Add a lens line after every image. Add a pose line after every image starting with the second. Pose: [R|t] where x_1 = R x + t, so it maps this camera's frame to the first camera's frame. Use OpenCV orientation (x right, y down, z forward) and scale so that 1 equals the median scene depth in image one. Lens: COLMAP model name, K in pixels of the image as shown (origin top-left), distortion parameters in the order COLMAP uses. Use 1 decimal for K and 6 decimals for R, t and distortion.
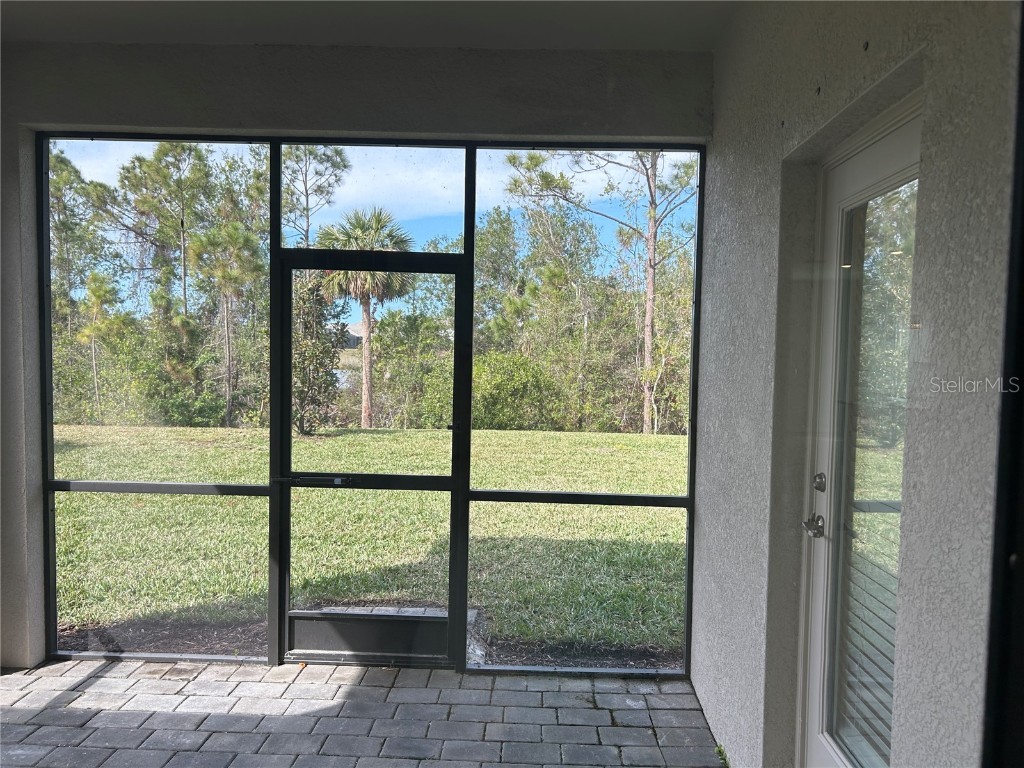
lens RADIAL K [[759.3, 0, 512.5], [0, 759.3, 398.3], [0, 0, 1]] dist [0.111788, -0.207371]
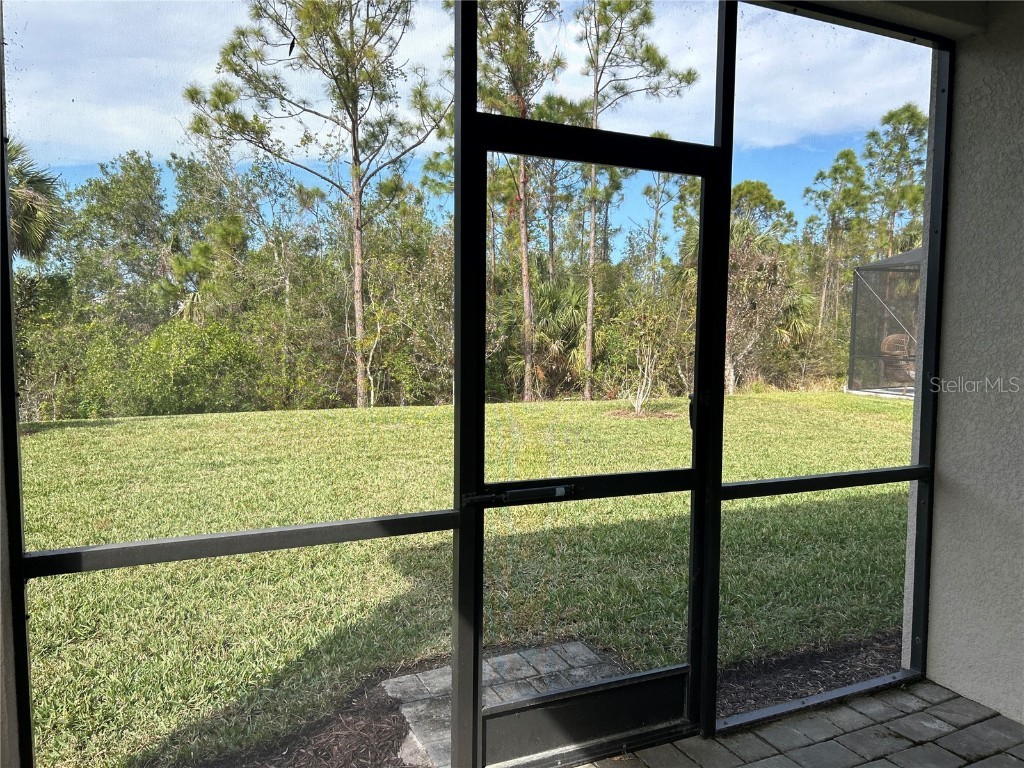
lens RADIAL K [[770.9, 0, 515.1], [0, 770.9, 389.3], [0, 0, 1]] dist [0.058759, -0.072876]
pose [[0.891774, -0.048187, 0.449908, -0.088063], [0.037368, 0.998760, 0.032904, 0.000017], [-0.450936, -0.012531, 0.892469, 0.070703]]
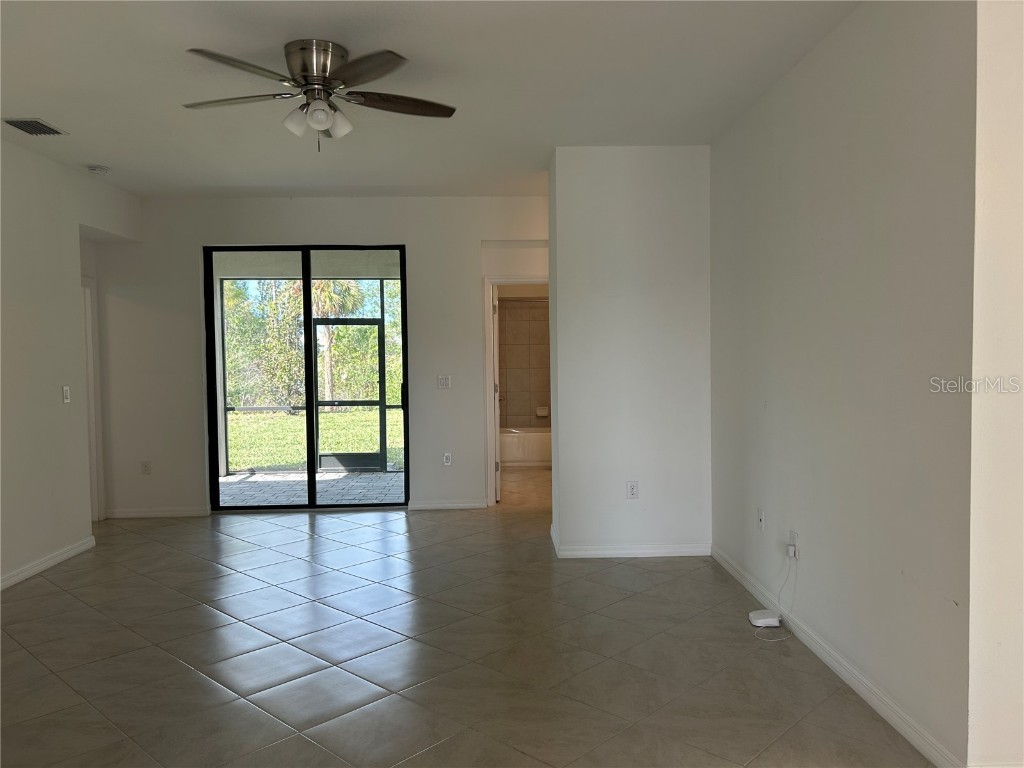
lens RADIAL K [[770.9, 0, 515.1], [0, 770.9, 389.3], [0, 0, 1]] dist [0.058759, -0.072876]
pose [[0.997569, -0.035029, 0.060241, 0.038257], [0.035992, 0.999240, -0.014991, 0.019675], [-0.059670, 0.017123, 0.998071, -0.282569]]
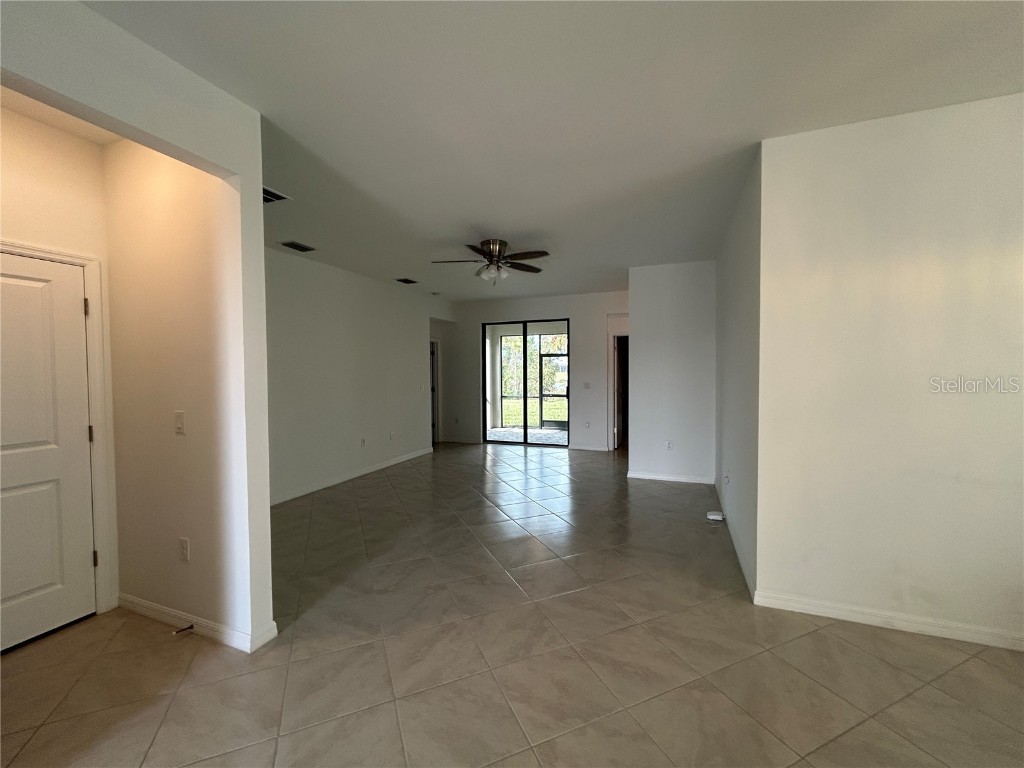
lens RADIAL K [[414.7, 0, 512.0], [0, 414.7, 384.0], [0, 0, 1]] dist [-0.003587, 0.000298]
pose [[0.943307, -0.015285, -0.331568, 0.078908], [0.003424, 0.999334, -0.036328, 0.021286], [0.331903, 0.033133, 0.942732, -0.303260]]
